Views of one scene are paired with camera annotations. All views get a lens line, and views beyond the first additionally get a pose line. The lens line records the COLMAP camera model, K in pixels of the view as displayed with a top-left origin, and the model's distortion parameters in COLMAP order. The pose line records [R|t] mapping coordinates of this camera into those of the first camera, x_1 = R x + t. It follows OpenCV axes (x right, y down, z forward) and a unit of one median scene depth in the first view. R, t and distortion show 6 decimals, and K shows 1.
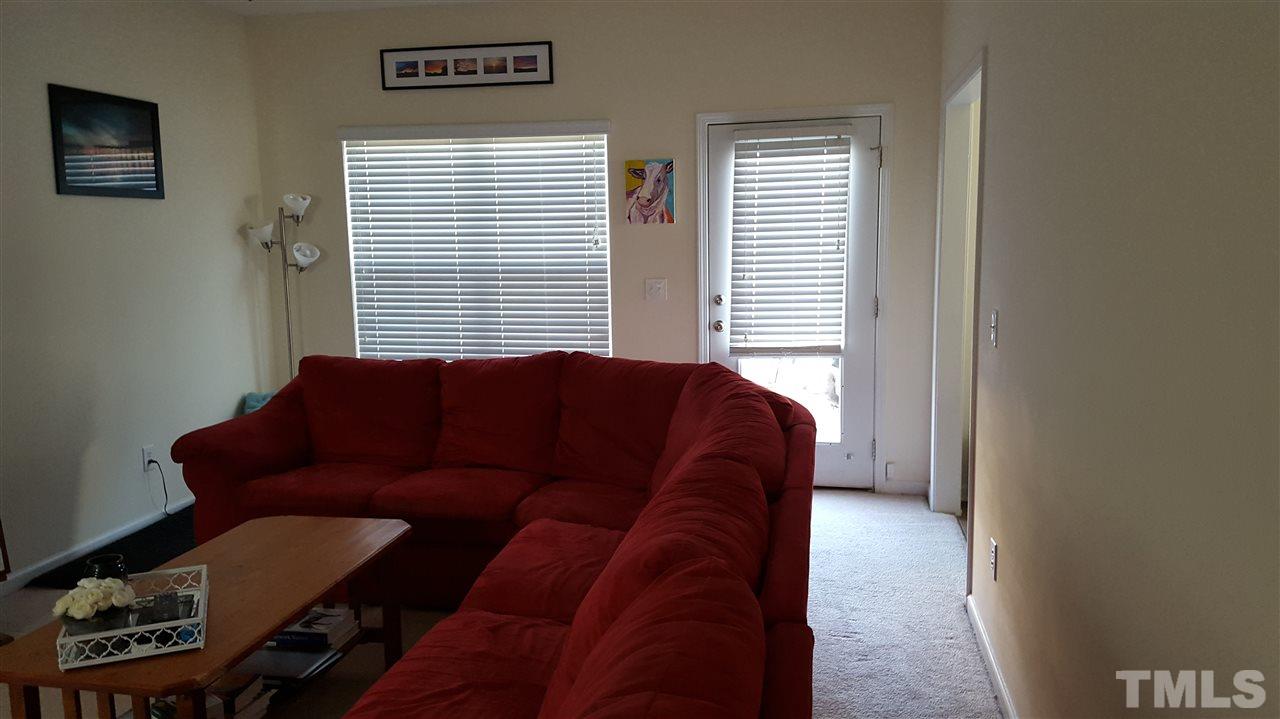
lens RADIAL K [[969.4, 0, 636.6], [0, 969.4, 367.4], [0, 0, 1]] dist [0.211638, -0.373687]
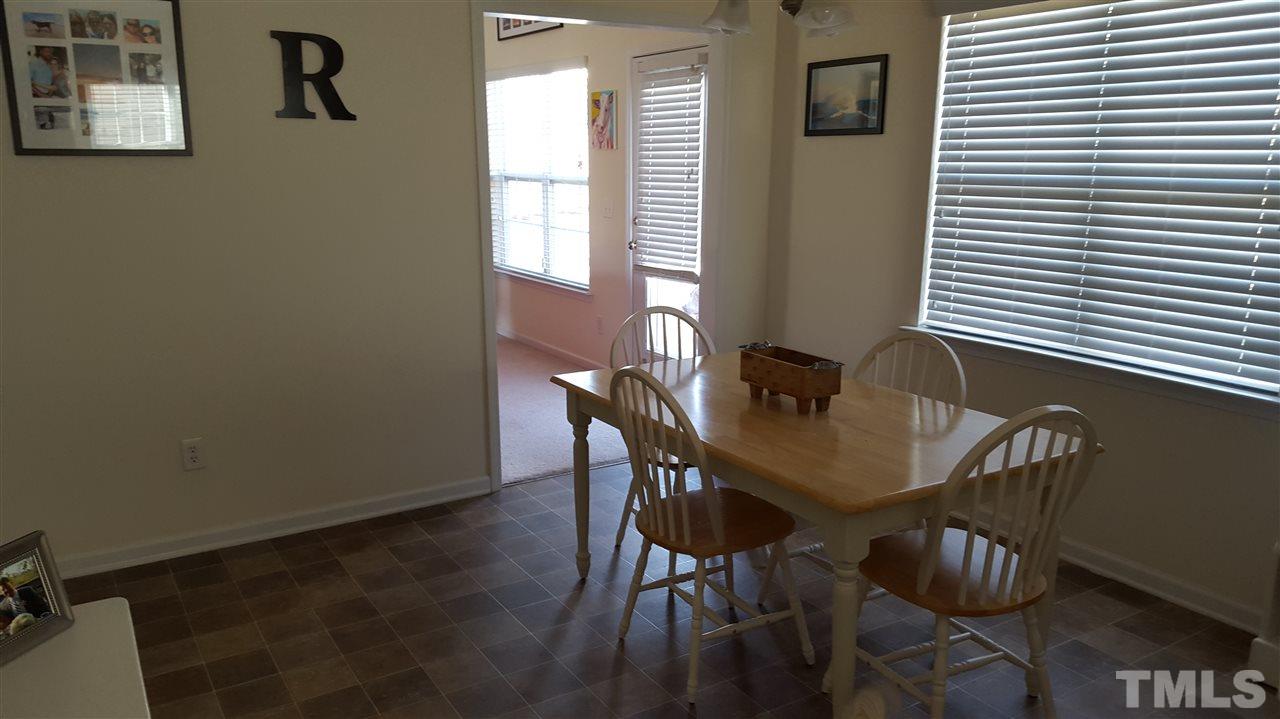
lens RADIAL K [[969.4, 0, 636.6], [0, 969.4, 367.4], [0, 0, 1]] dist [0.211638, -0.373687]
pose [[0.691194, 0.169880, -0.702419, 0.883235], [-0.106772, 0.985317, 0.133233, -0.052352], [0.714738, -0.017091, 0.699183, 0.222745]]
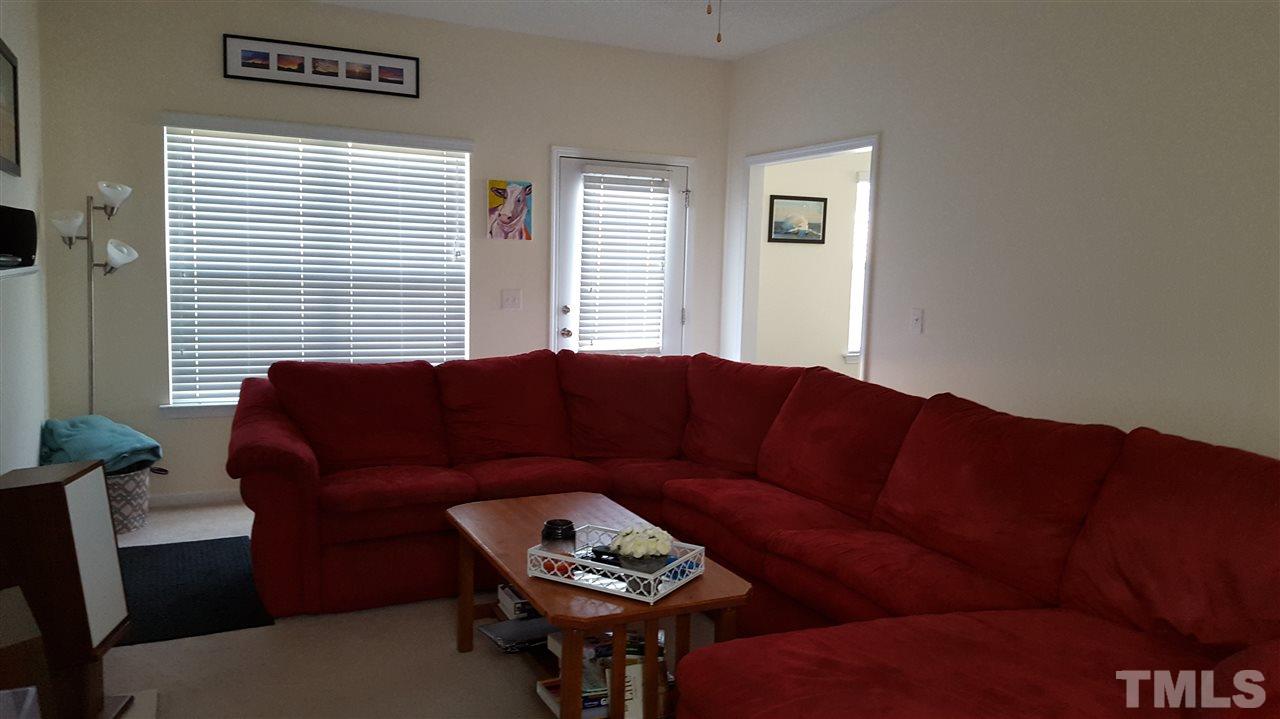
lens RADIAL K [[969.4, 0, 636.6], [0, 969.4, 367.4], [0, 0, 1]] dist [0.211638, -0.373687]
pose [[0.785646, -0.026404, 0.618113, -0.551486], [0.048001, 0.998679, -0.018350, 0.022407], [-0.616812, 0.044086, 0.785875, 0.059331]]
